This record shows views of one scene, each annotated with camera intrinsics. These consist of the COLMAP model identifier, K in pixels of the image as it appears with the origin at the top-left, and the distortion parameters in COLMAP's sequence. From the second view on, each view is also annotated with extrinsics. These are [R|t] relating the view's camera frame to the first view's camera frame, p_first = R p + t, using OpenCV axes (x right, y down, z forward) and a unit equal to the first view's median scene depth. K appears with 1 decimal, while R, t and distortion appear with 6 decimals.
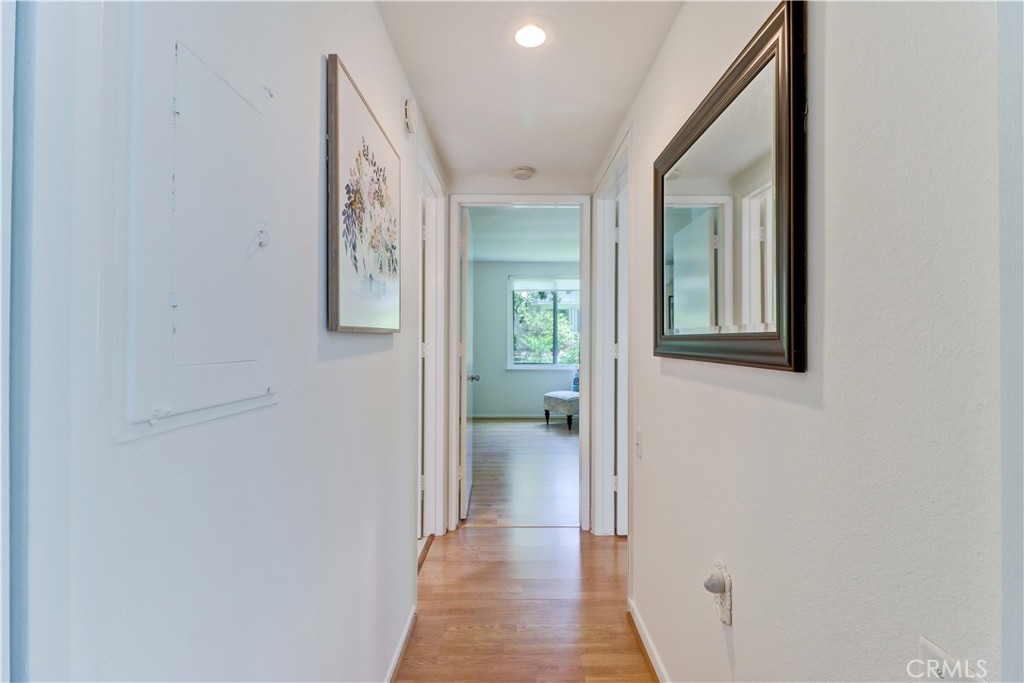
lens RADIAL K [[476.5, 0, 512.8], [0, 476.5, 340.5], [0, 0, 1]] dist [0.019191, -0.010274]
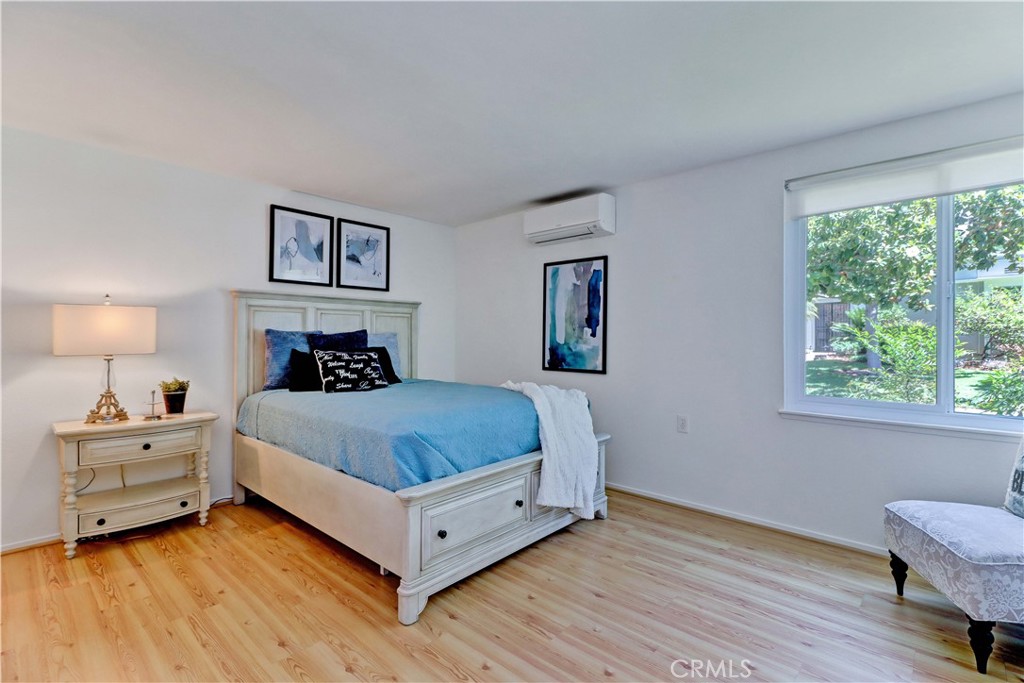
lens RADIAL K [[476.5, 0, 522.3], [0, 476.5, 337.6], [0, 0, 1]] dist [0.019191, -0.010274]
pose [[0.747531, -0.002694, -0.664222, 0.092919], [0.000391, 0.999993, -0.003615, -0.001505], [0.664227, 0.002443, 0.747527, 0.540828]]
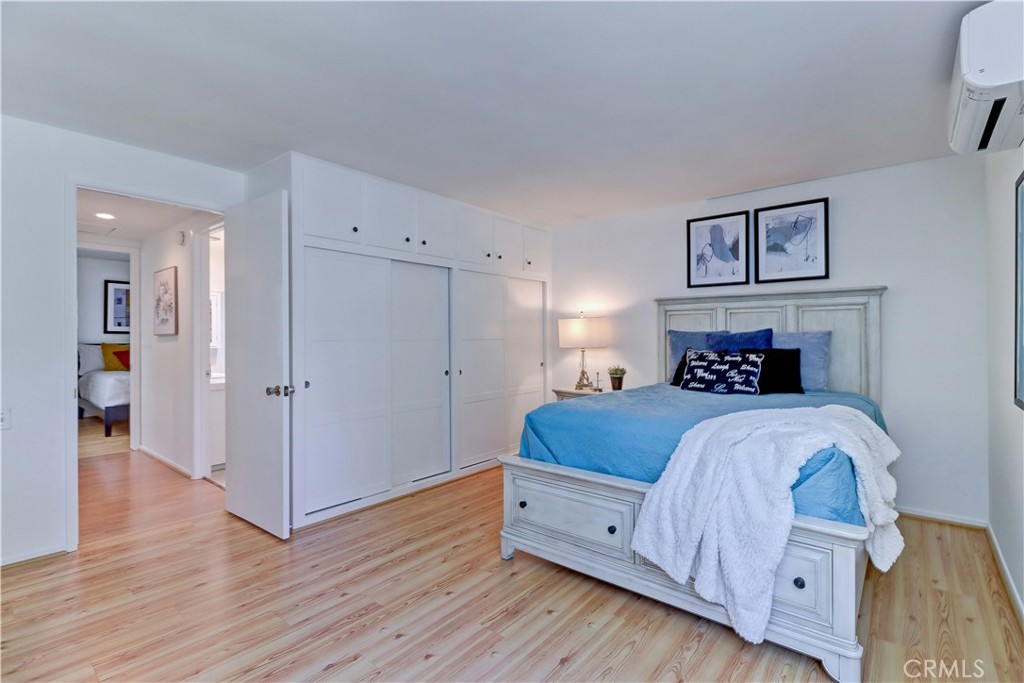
lens RADIAL K [[476.5, 0, 514.3], [0, 476.5, 339.8], [0, 0, 1]] dist [0.019191, -0.010274]
pose [[-0.638249, -0.000159, -0.769830, 0.130183], [-0.004340, 0.999985, 0.003391, -0.001698], [0.769818, 0.005506, -0.638240, 0.941542]]
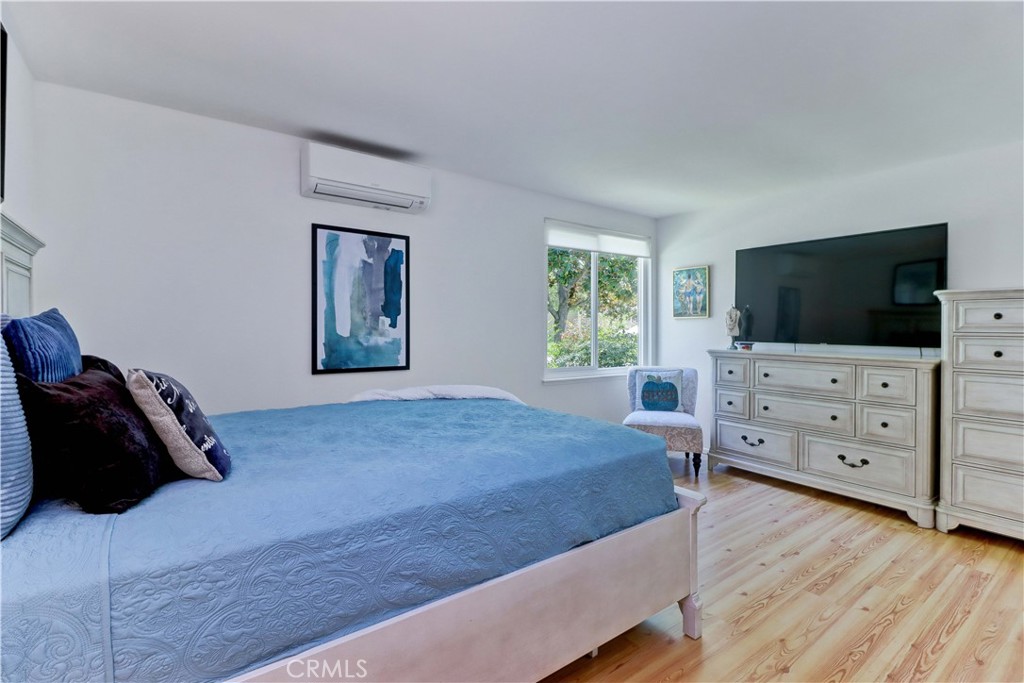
lens RADIAL K [[476.5, 0, 520.8], [0, 476.5, 331.6], [0, 0, 1]] dist [0.019191, -0.010274]
pose [[0.794794, -0.007131, 0.606837, -0.379897], [-0.000216, 0.999928, 0.012033, -0.005936], [-0.606879, -0.009695, 0.794735, 0.555918]]
